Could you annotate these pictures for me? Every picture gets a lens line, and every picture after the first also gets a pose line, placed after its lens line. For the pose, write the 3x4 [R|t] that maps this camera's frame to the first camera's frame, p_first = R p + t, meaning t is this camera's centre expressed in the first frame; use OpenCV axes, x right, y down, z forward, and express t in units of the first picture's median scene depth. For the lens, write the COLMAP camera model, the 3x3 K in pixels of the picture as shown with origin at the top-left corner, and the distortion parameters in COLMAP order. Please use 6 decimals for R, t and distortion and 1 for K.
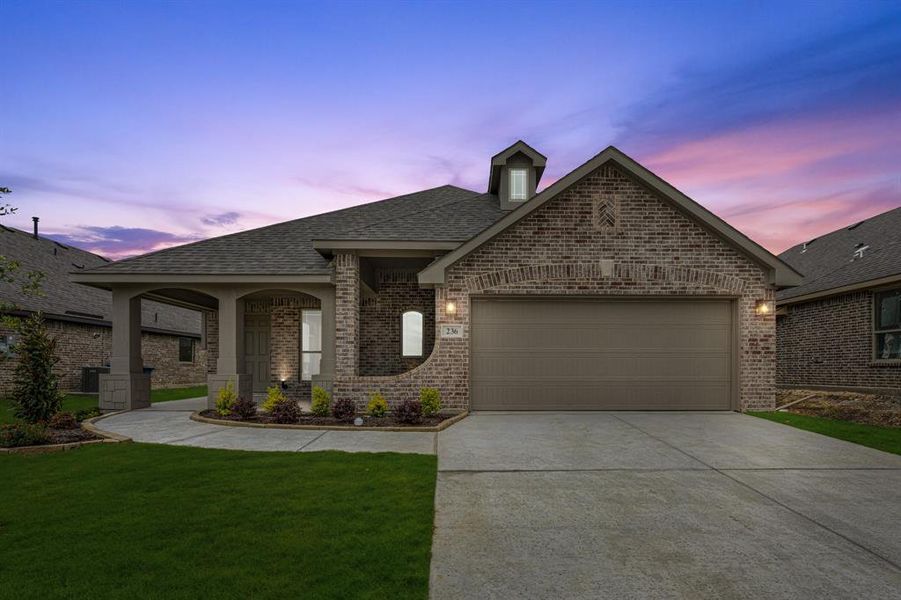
lens RADIAL K [[369.1, 0, 445.8], [0, 369.1, 304.6], [0, 0, 1]] dist [0.000083, -0.000123]
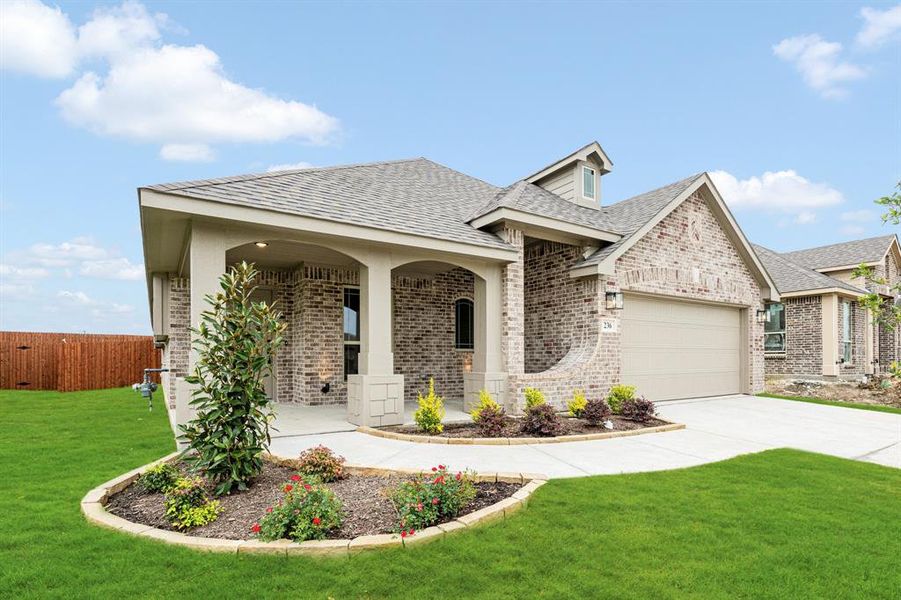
lens RADIAL K [[383.5, 0, 450.5], [0, 383.5, 300.0], [0, 0, 1]] dist [0.000411, 0.000023]
pose [[0.882087, 0.067253, 0.466261, -0.807071], [-0.075395, 0.997153, -0.001194, 0.036712], [-0.465014, -0.034100, 0.884646, 0.293387]]
